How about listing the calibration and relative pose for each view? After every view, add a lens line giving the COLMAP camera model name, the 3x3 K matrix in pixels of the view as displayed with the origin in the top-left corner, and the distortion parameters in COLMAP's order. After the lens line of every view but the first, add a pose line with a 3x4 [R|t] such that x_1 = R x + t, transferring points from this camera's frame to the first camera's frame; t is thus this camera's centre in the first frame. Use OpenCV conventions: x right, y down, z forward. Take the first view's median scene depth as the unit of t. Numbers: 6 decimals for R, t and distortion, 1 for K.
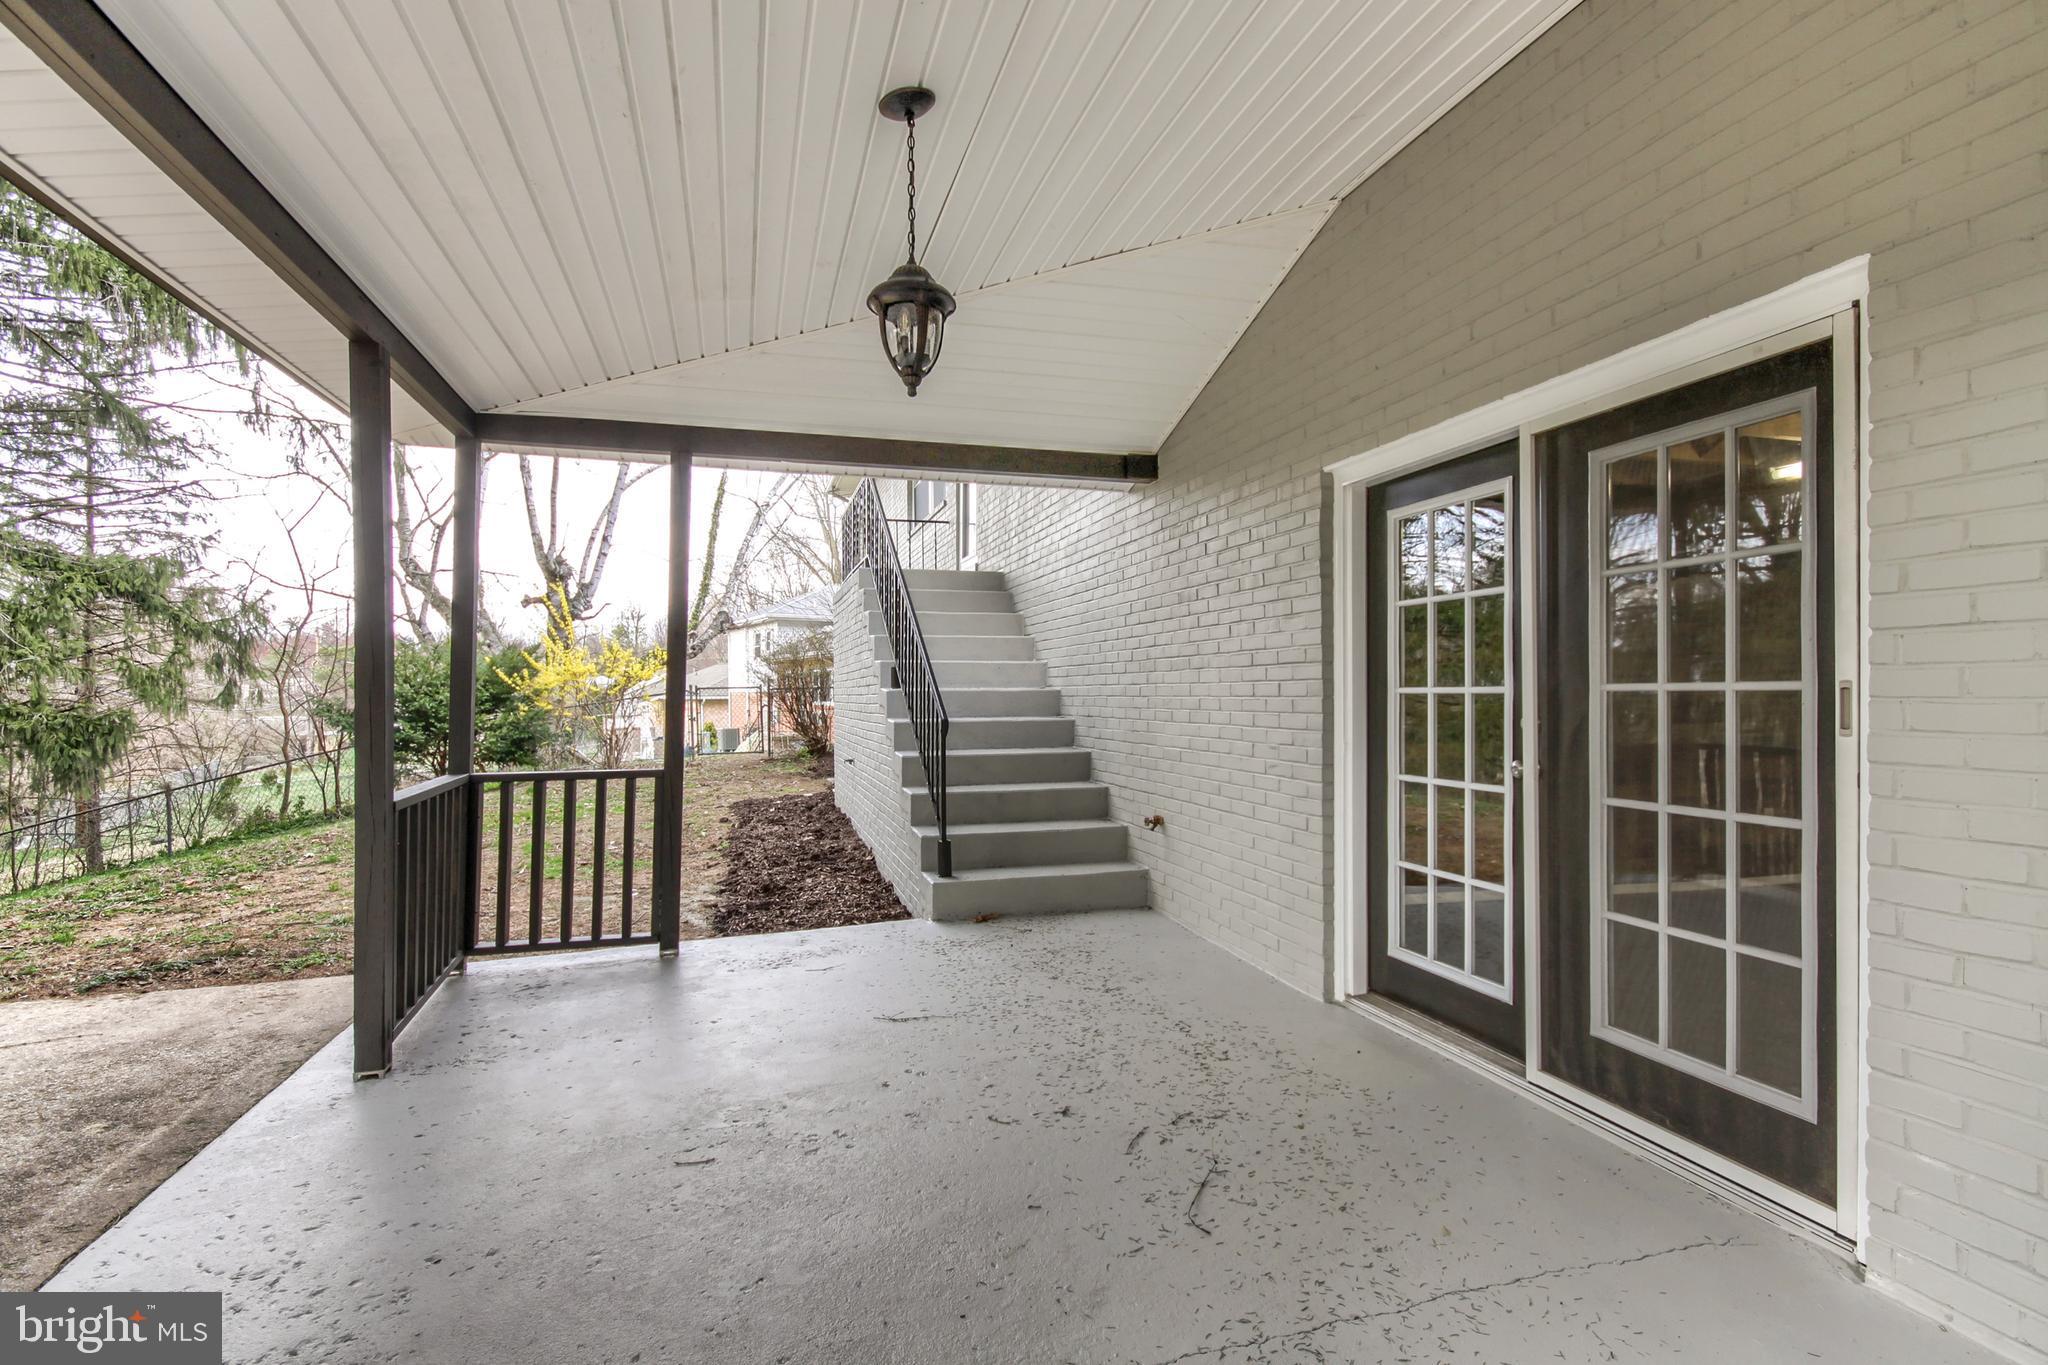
lens RADIAL K [[975.1, 0, 1014.9], [0, 975.1, 699.9], [0, 0, 1]] dist [-0.001269, -0.000399]
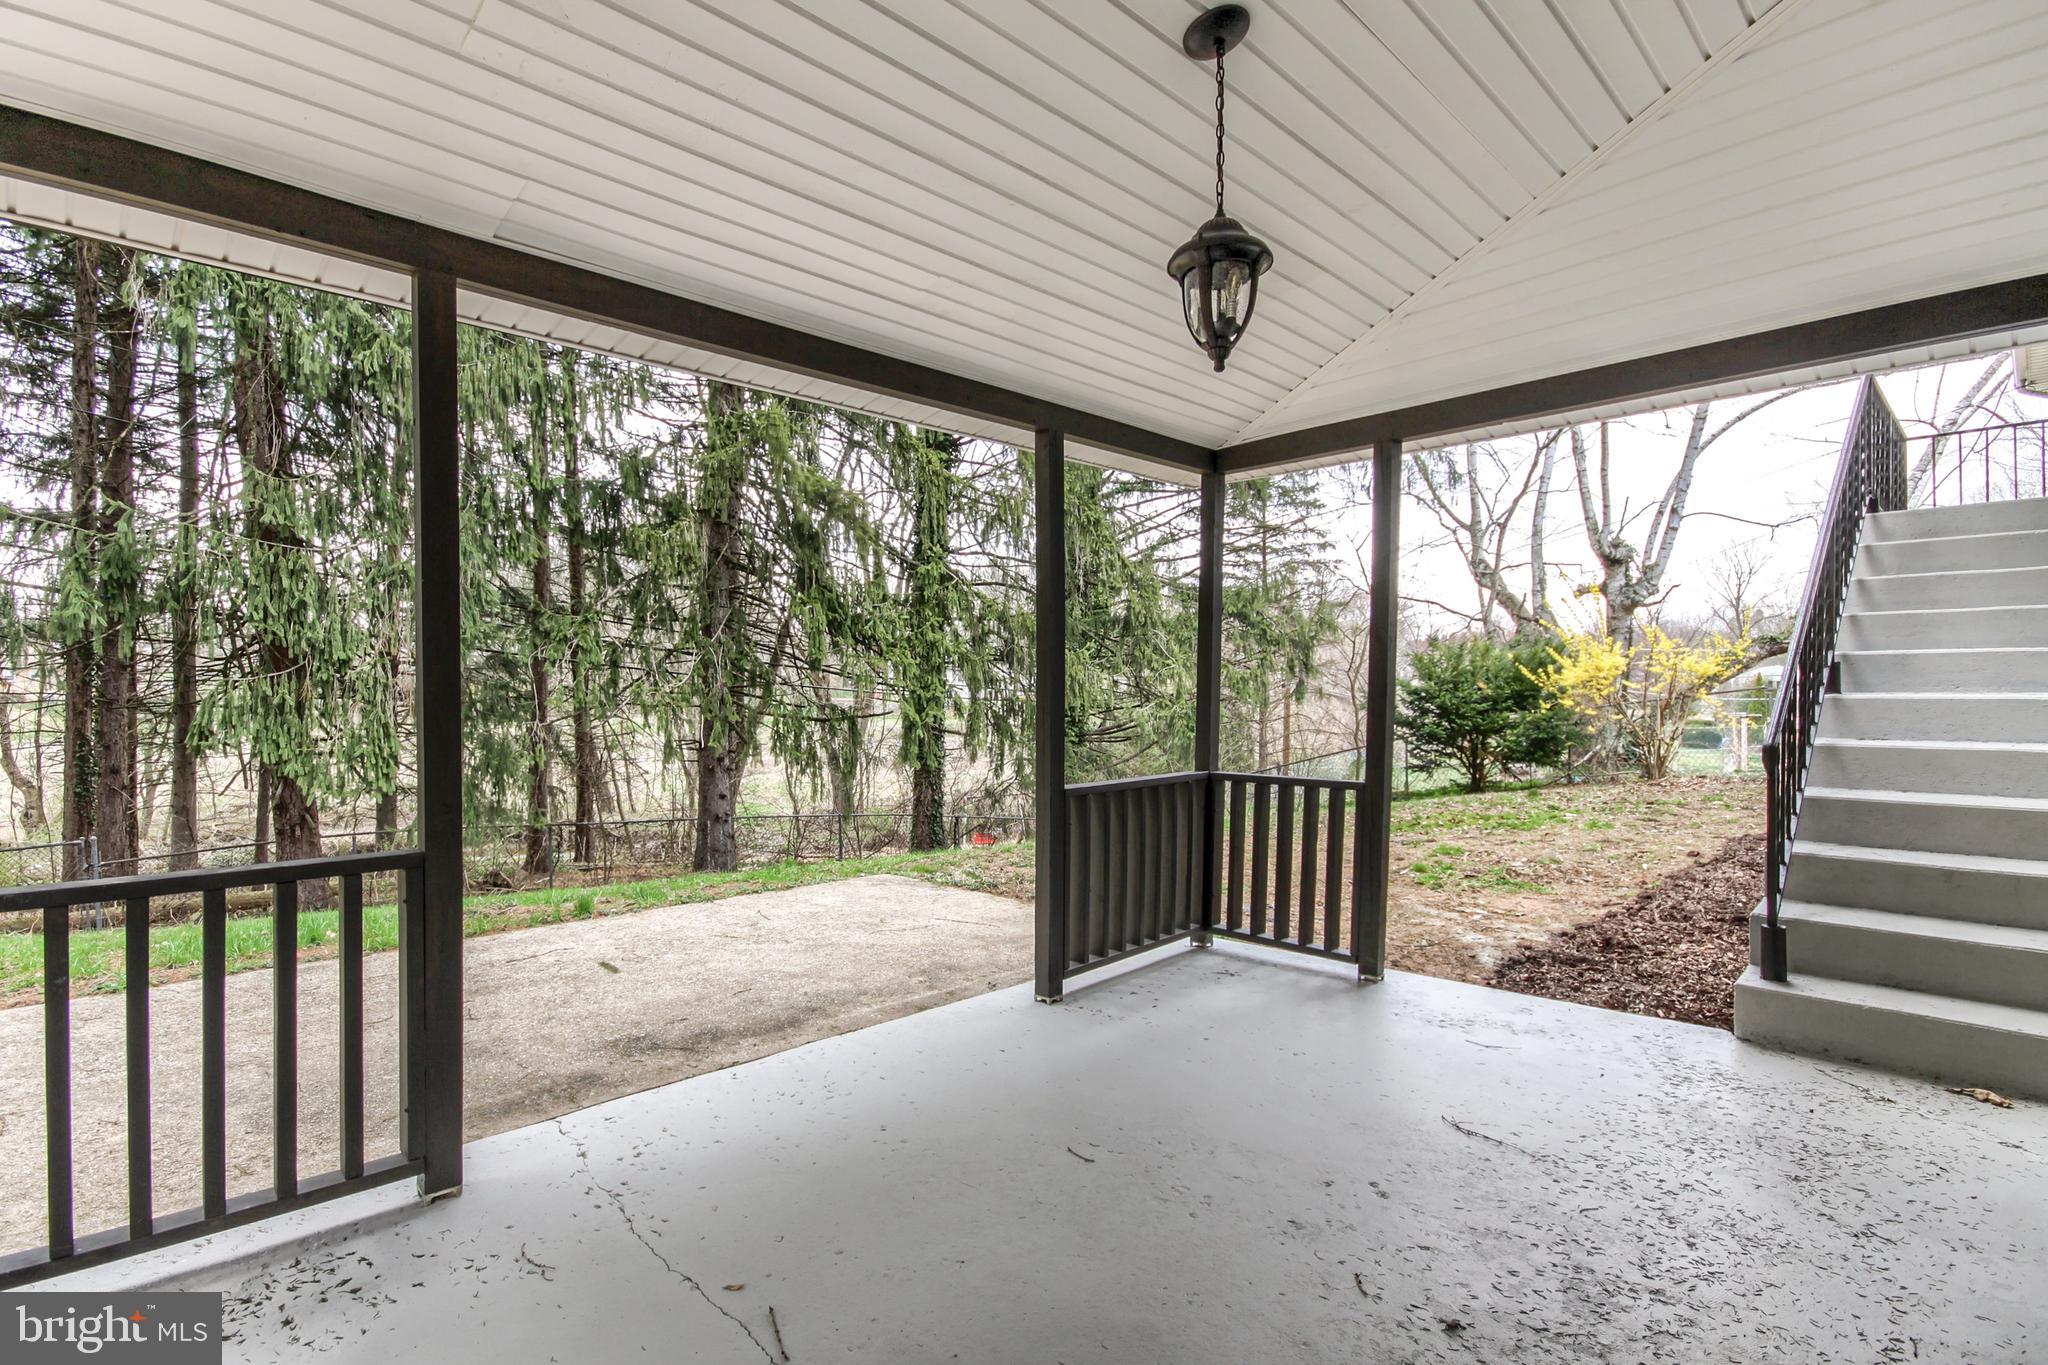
lens RADIAL K [[976.9, 0, 972.6], [0, 976.9, 684.7], [0, 0, 1]] dist [0.022166, -0.013976]
pose [[0.454674, -0.003345, -0.890652, 0.317515], [-0.004236, 0.999974, -0.005918, -0.015780], [0.890648, 0.006464, 0.454647, 0.231639]]
